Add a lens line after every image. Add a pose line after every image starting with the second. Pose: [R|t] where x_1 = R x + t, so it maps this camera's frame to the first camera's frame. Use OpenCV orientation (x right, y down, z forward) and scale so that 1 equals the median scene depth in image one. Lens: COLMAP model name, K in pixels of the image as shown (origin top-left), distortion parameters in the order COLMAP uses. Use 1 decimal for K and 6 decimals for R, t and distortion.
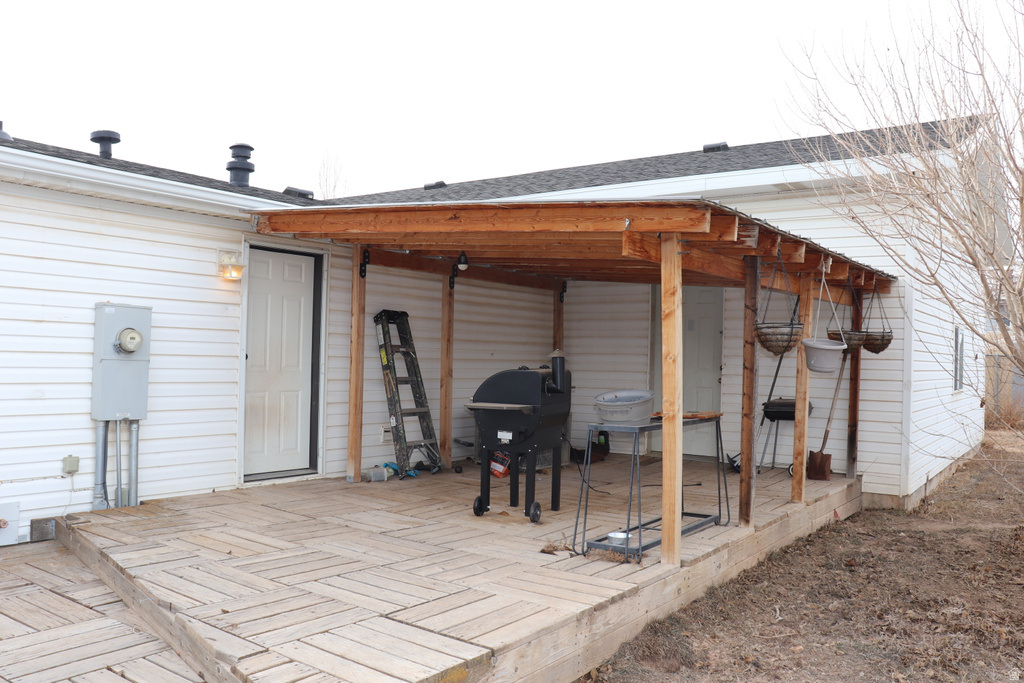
lens RADIAL K [[843.9, 0, 512.0], [0, 843.9, 341.5], [0, 0, 1]] dist [-0.174333, 0.163109]
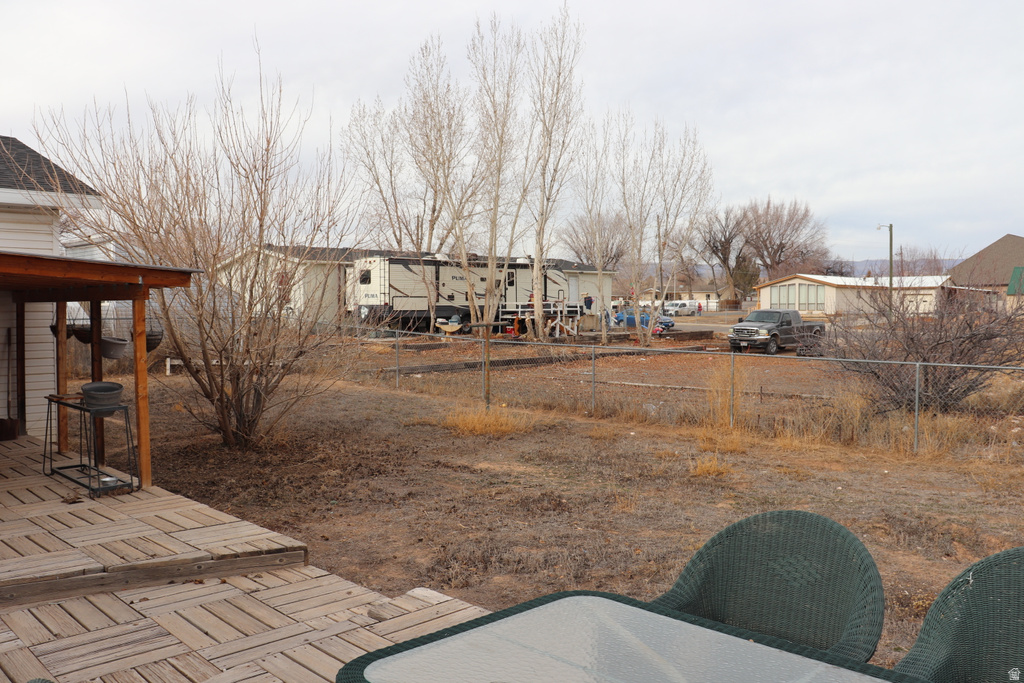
lens RADIAL K [[843.9, 0, 512.0], [0, 843.9, 341.5], [0, 0, 1]] dist [-0.174333, 0.163109]
pose [[0.165707, -0.062555, 0.984189, -0.909002], [-0.009211, 0.997844, 0.064974, -0.091909], [-0.986132, -0.019832, 0.164774, 0.029137]]
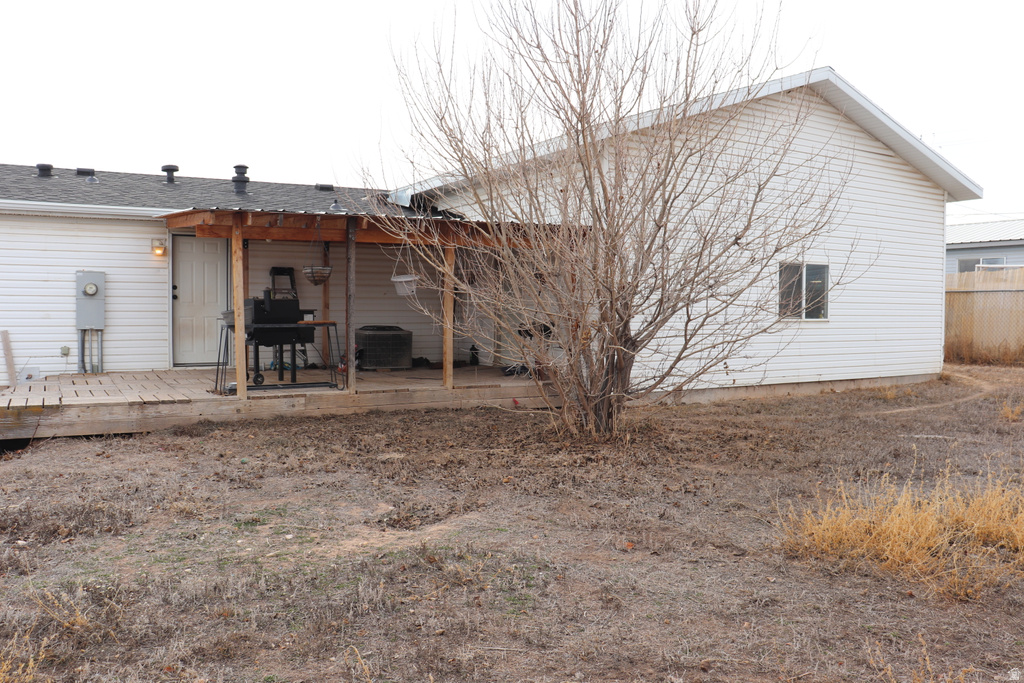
lens RADIAL K [[846.3, 0, 516.7], [0, 846.3, 340.3], [0, 0, 1]] dist [-0.171379, 0.160431]
pose [[0.911765, -0.001271, -0.410710, 1.138287], [0.021856, 0.998729, 0.045428, 0.049093], [0.410130, -0.050396, 0.910634, -0.339065]]
